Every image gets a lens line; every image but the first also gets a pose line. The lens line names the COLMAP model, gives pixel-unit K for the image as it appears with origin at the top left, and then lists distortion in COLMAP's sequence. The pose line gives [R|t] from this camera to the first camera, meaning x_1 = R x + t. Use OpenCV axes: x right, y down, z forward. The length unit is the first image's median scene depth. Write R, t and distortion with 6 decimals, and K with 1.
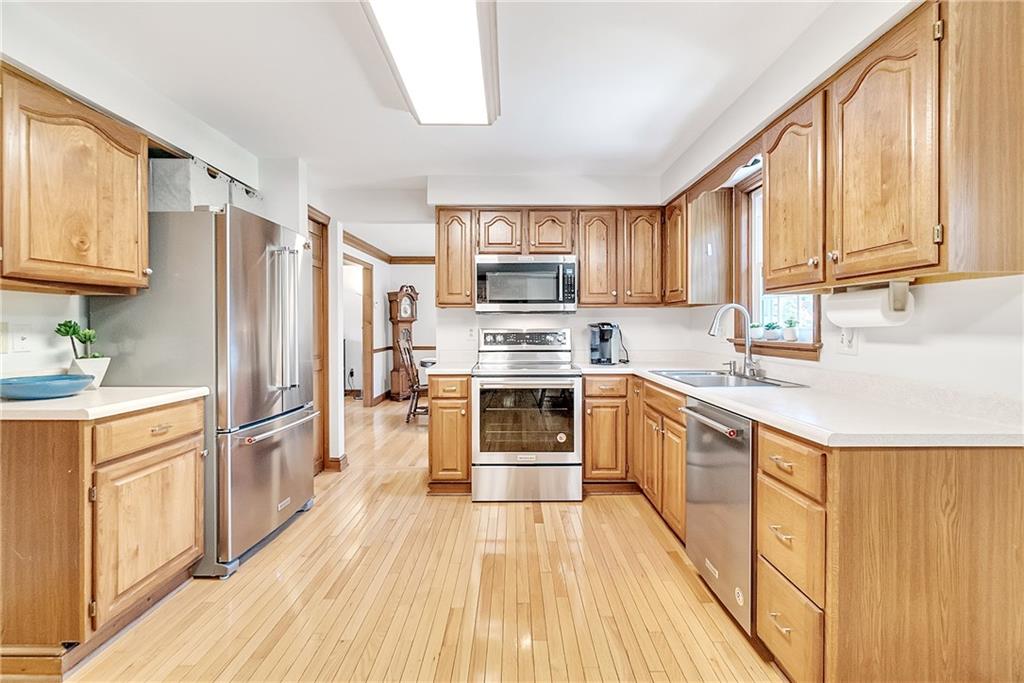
lens RADIAL K [[458.6, 0, 523.9], [0, 458.6, 329.2], [0, 0, 1]] dist [-0.001862, -0.000275]
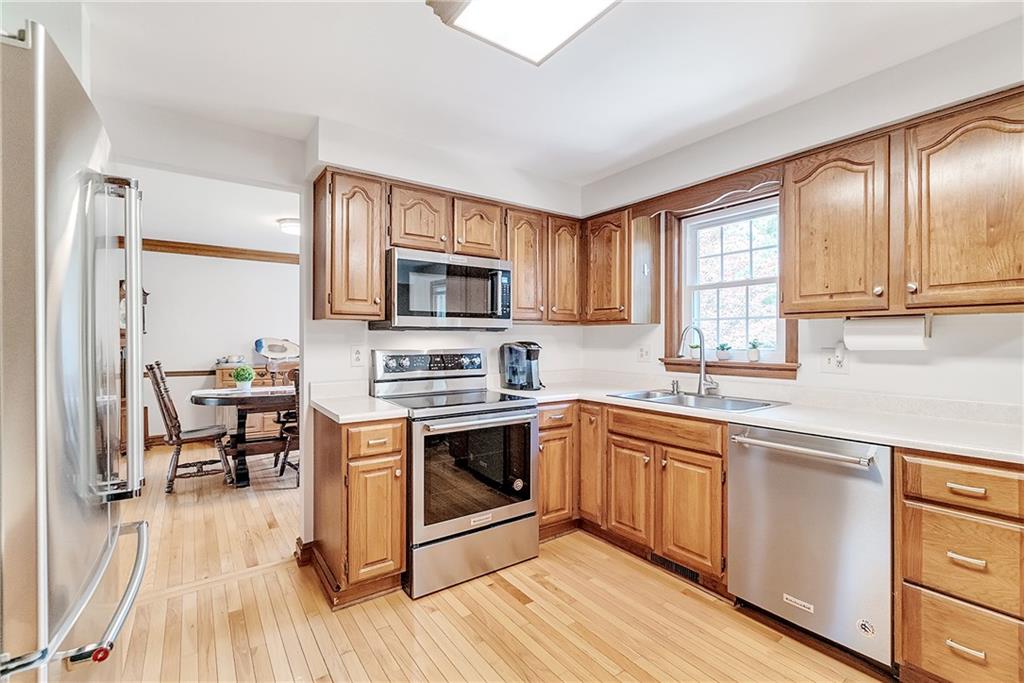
lens RADIAL K [[452.5, 0, 524.0], [0, 452.5, 339.8], [0, 0, 1]] dist [-0.001530, -0.000463]
pose [[0.822155, 0.001753, 0.569260, -0.357294], [0.001463, 0.999985, -0.005193, -0.015217], [-0.569261, 0.005103, 0.822141, 0.327792]]
